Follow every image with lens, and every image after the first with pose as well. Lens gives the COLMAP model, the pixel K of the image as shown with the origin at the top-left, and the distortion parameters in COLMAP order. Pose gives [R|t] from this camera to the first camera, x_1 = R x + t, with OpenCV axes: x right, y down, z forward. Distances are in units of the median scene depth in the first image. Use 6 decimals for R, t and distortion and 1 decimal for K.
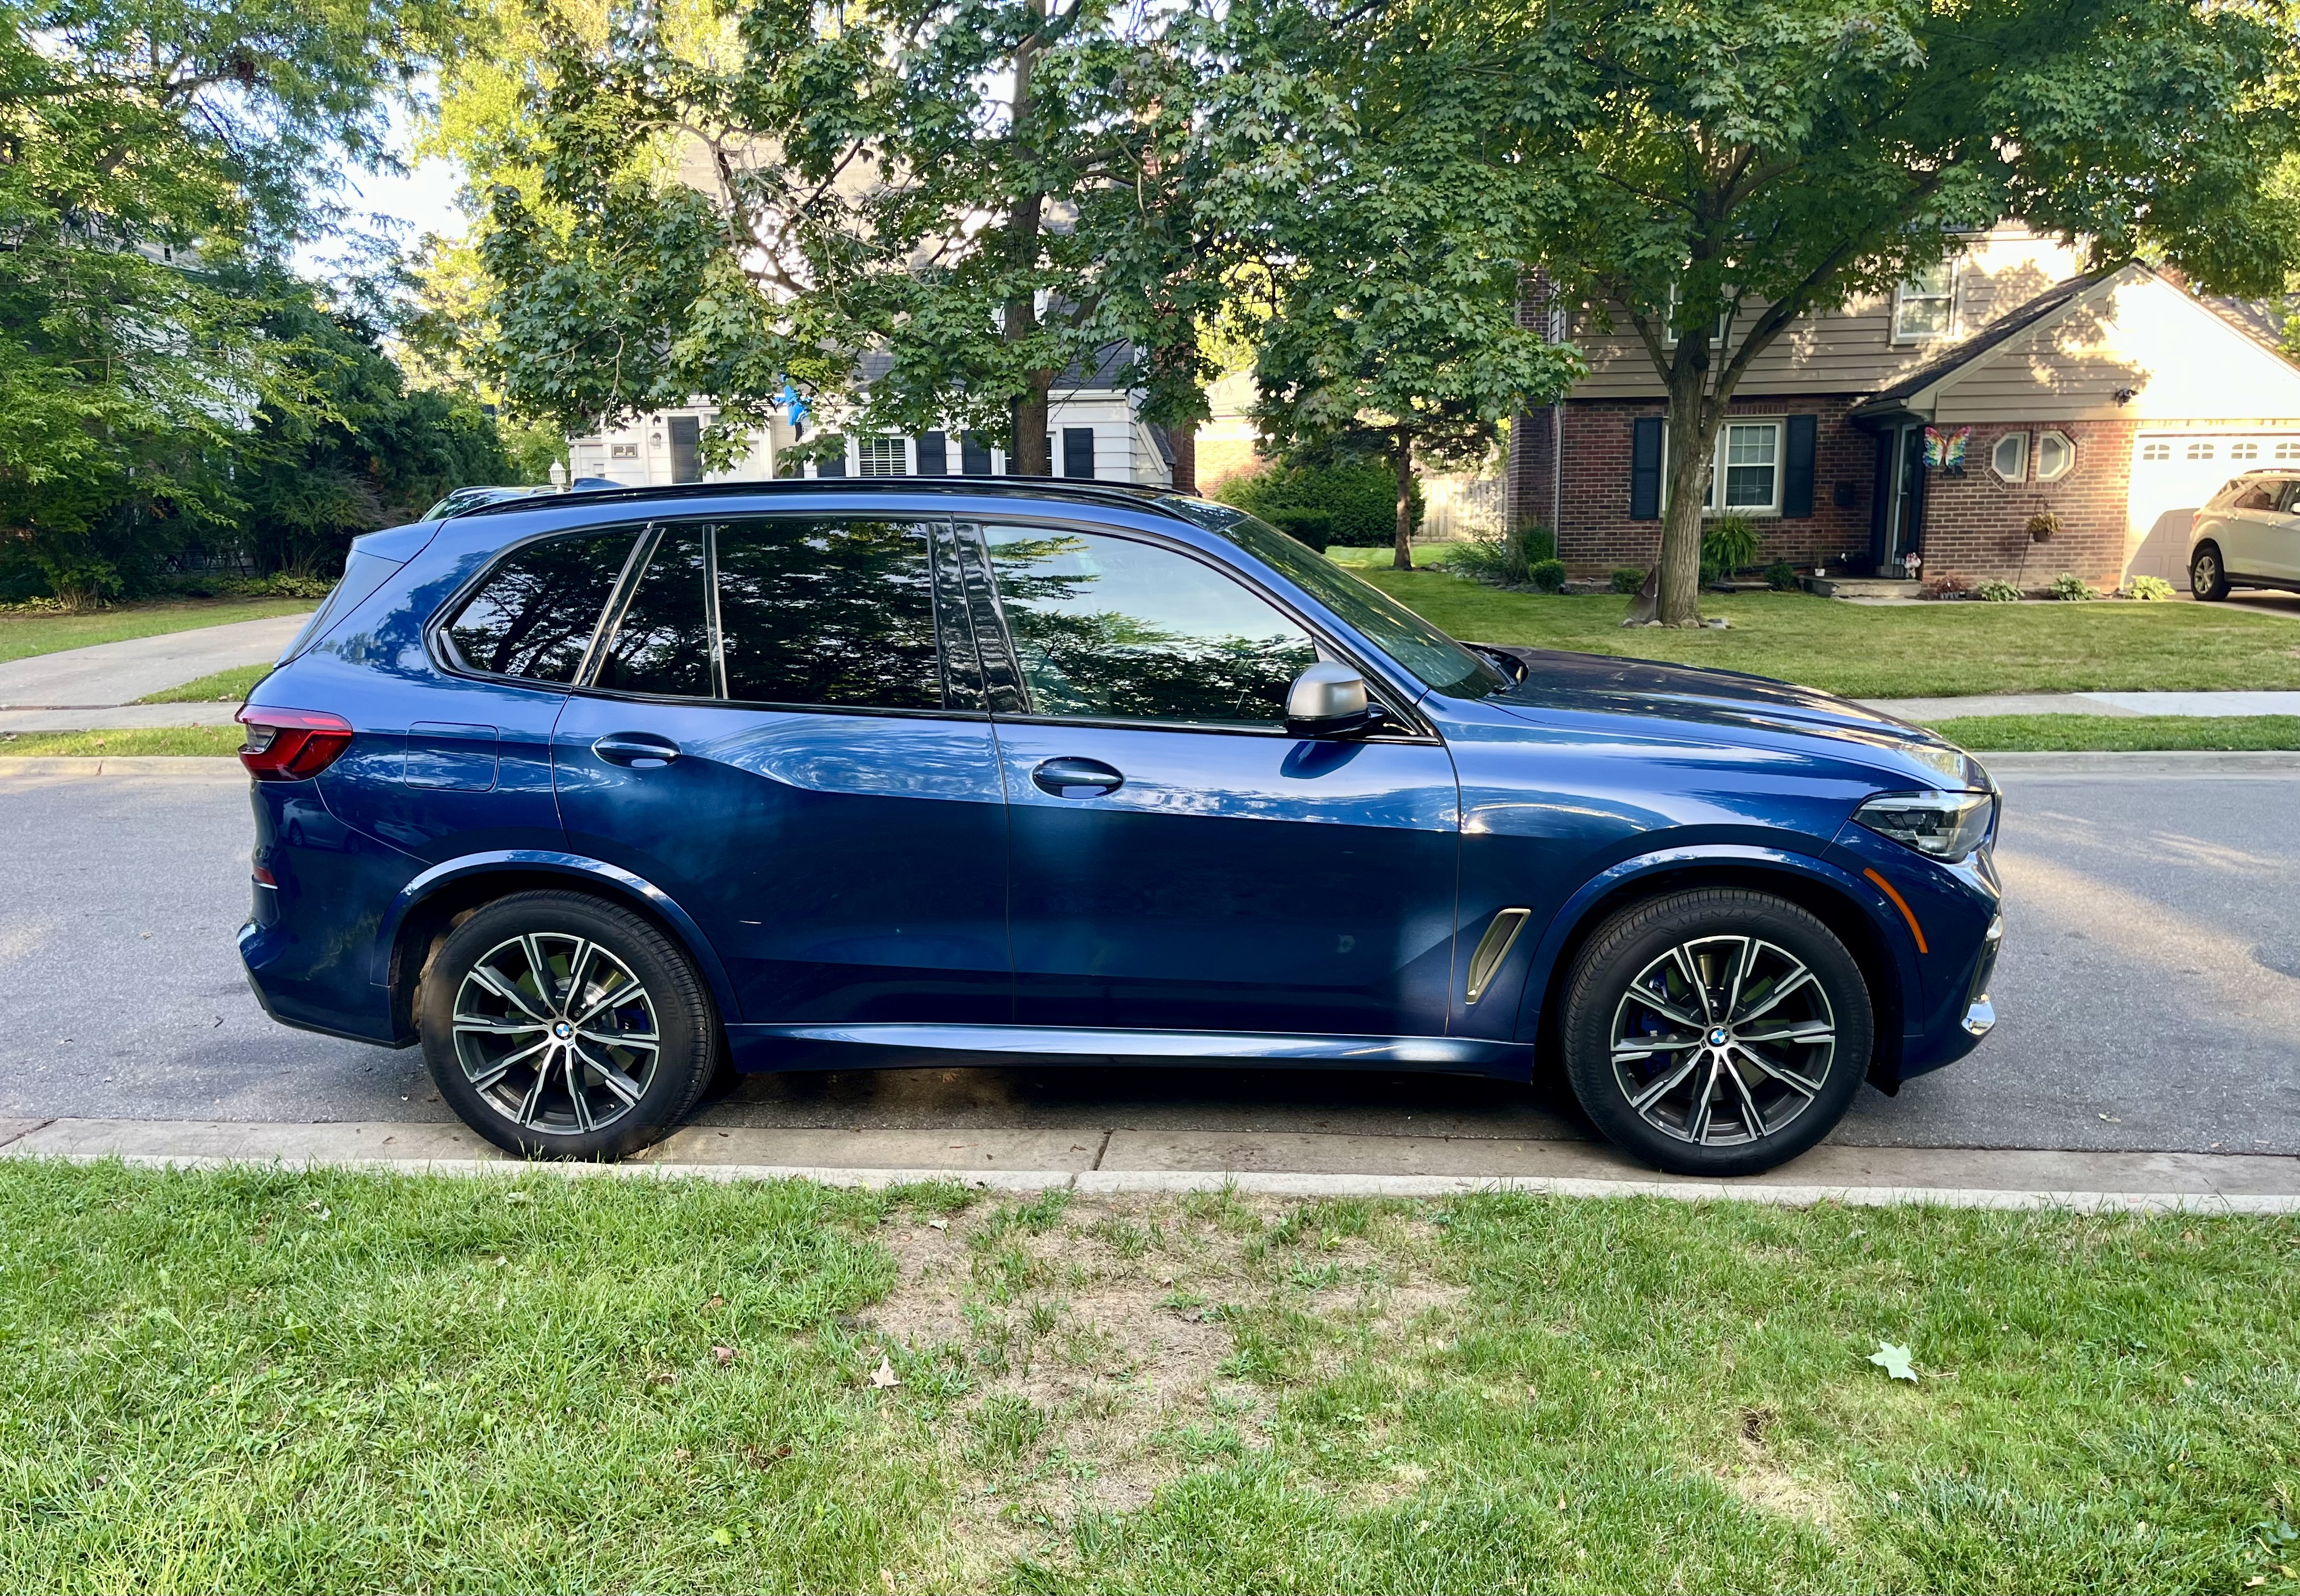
lens RADIAL K [[1831.0, 0, 1150.9], [0, 1831.0, 837.3], [0, 0, 1]] dist [-0.001560, 0.004090]
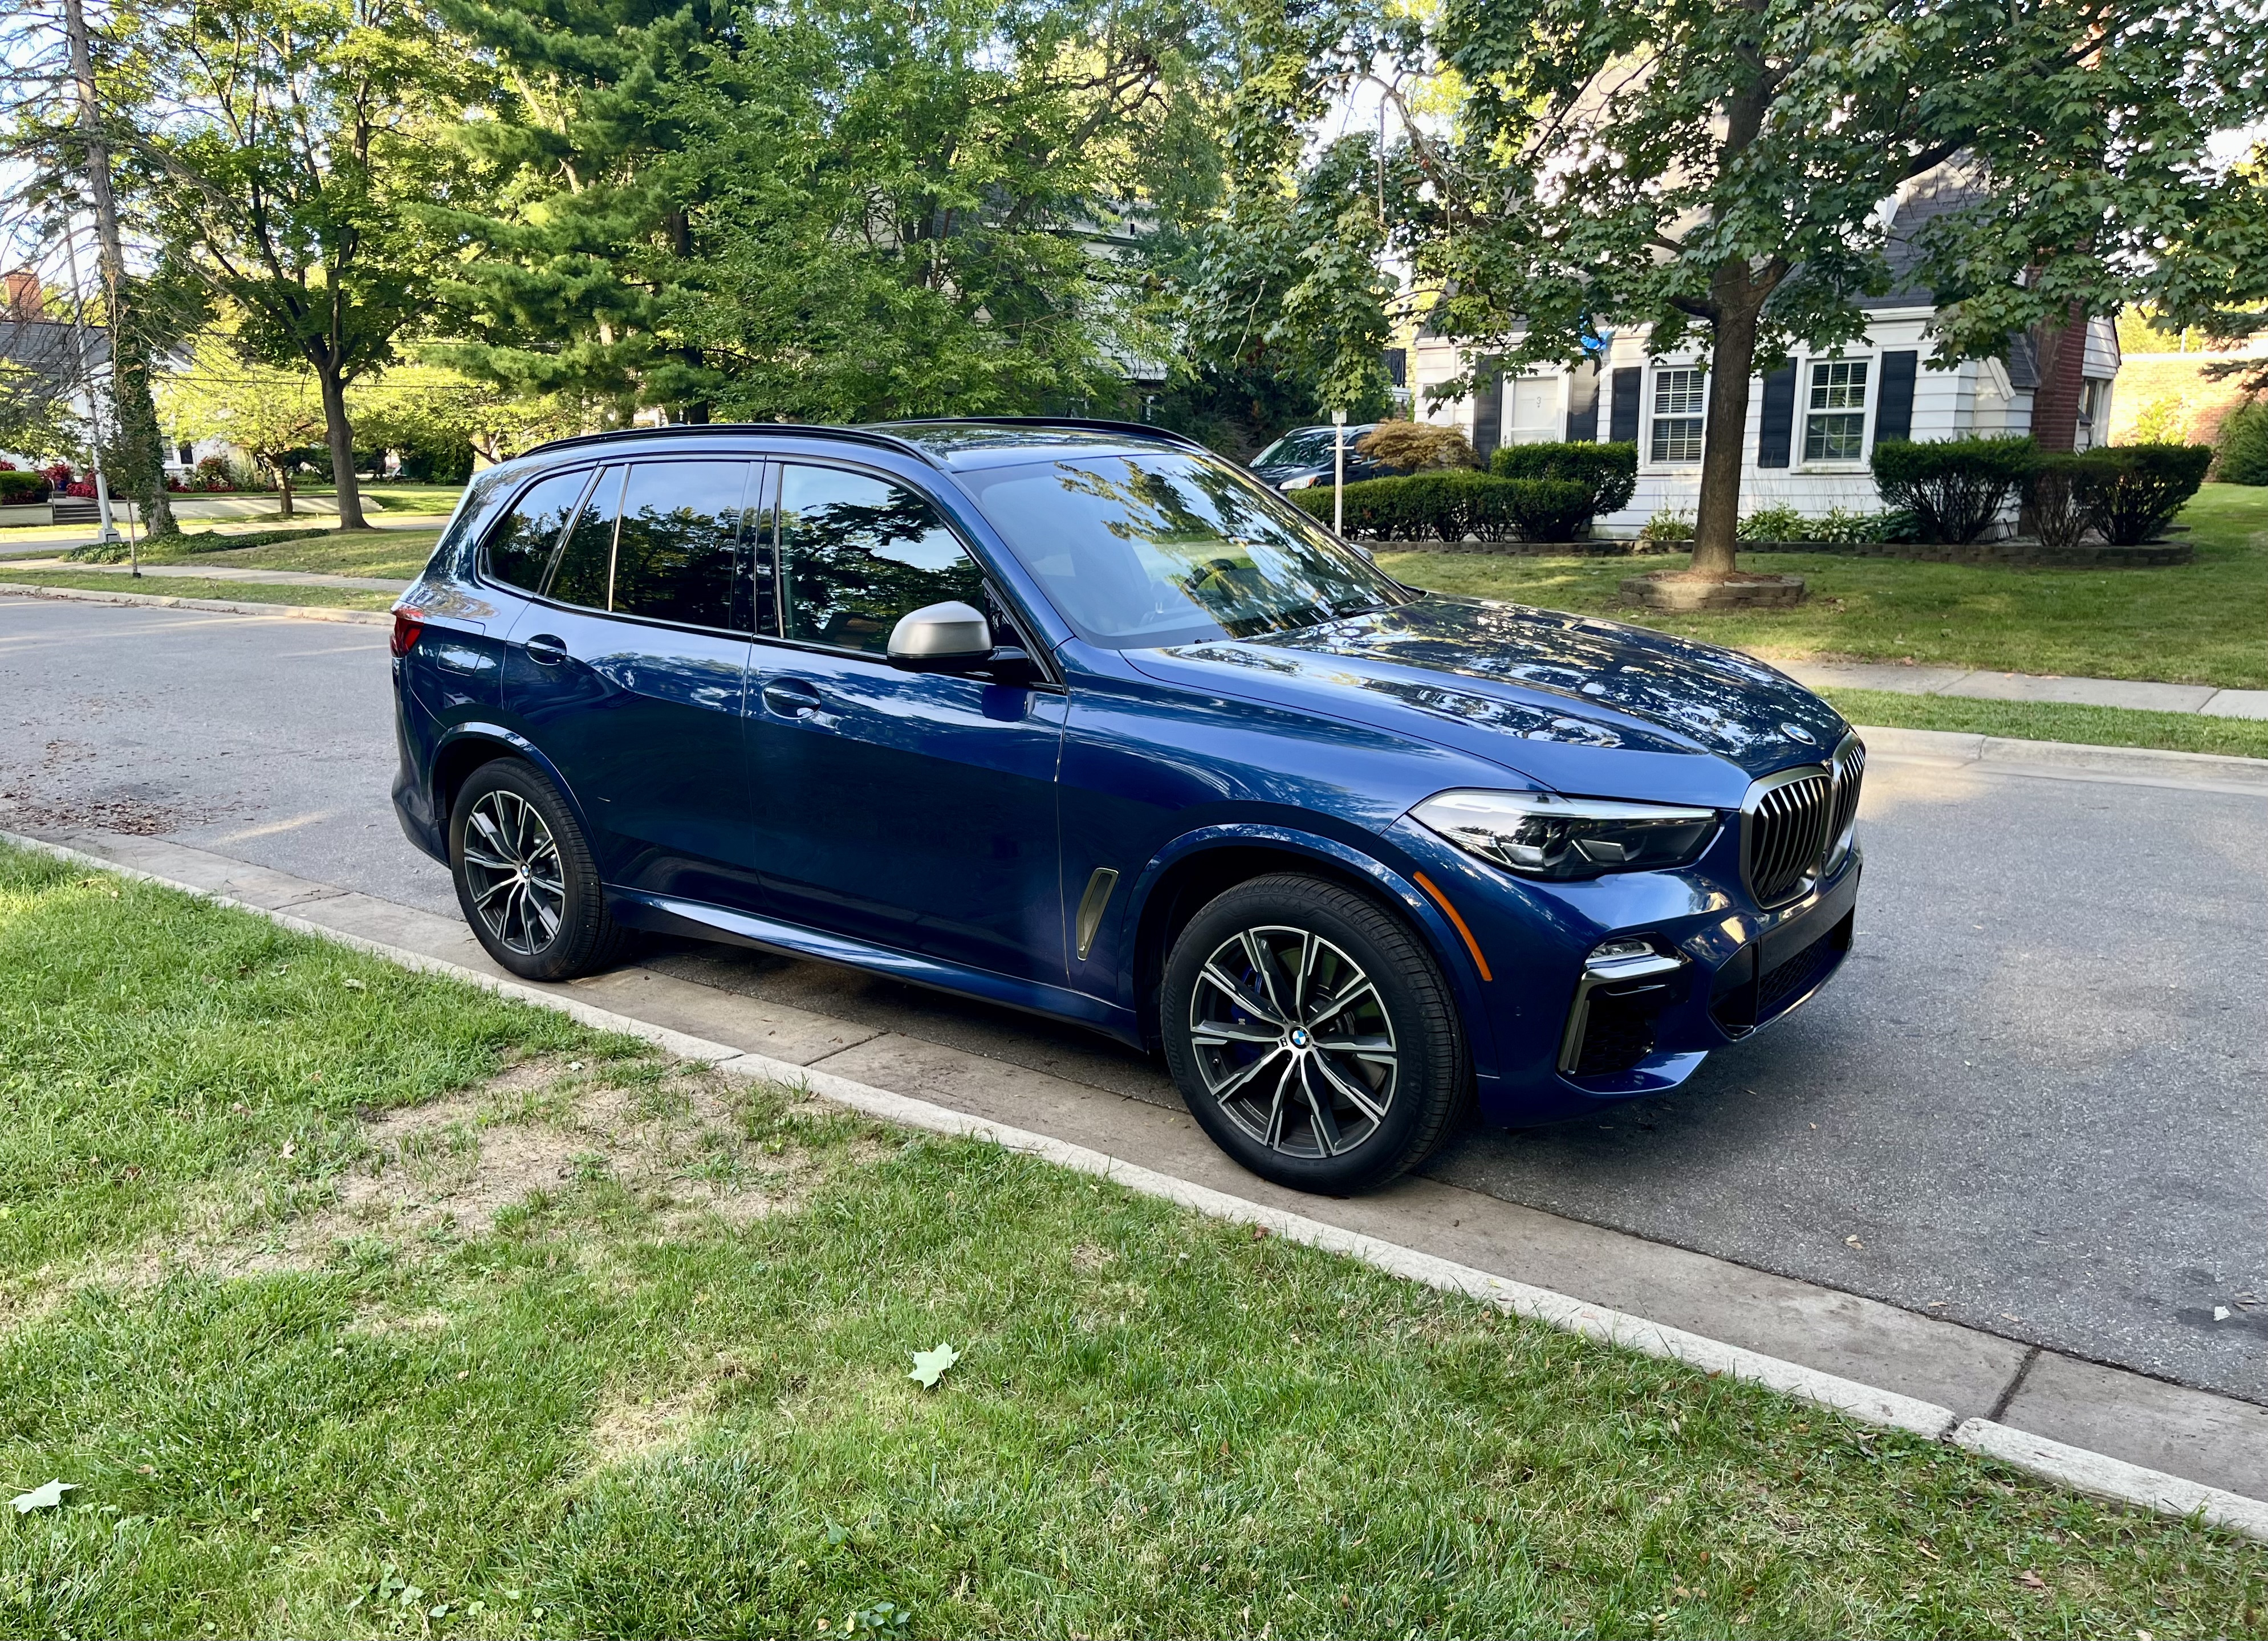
lens RADIAL K [[1810.4, 0, 1134.0], [0, 1810.4, 820.5], [0, 0, 1]] dist [0.010295, 0.001146]
pose [[0.823509, 0.109788, -0.556578, 0.732661], [-0.093605, 0.993944, 0.057563, -0.042165], [0.559527, 0.004694, 0.828799, 0.209563]]
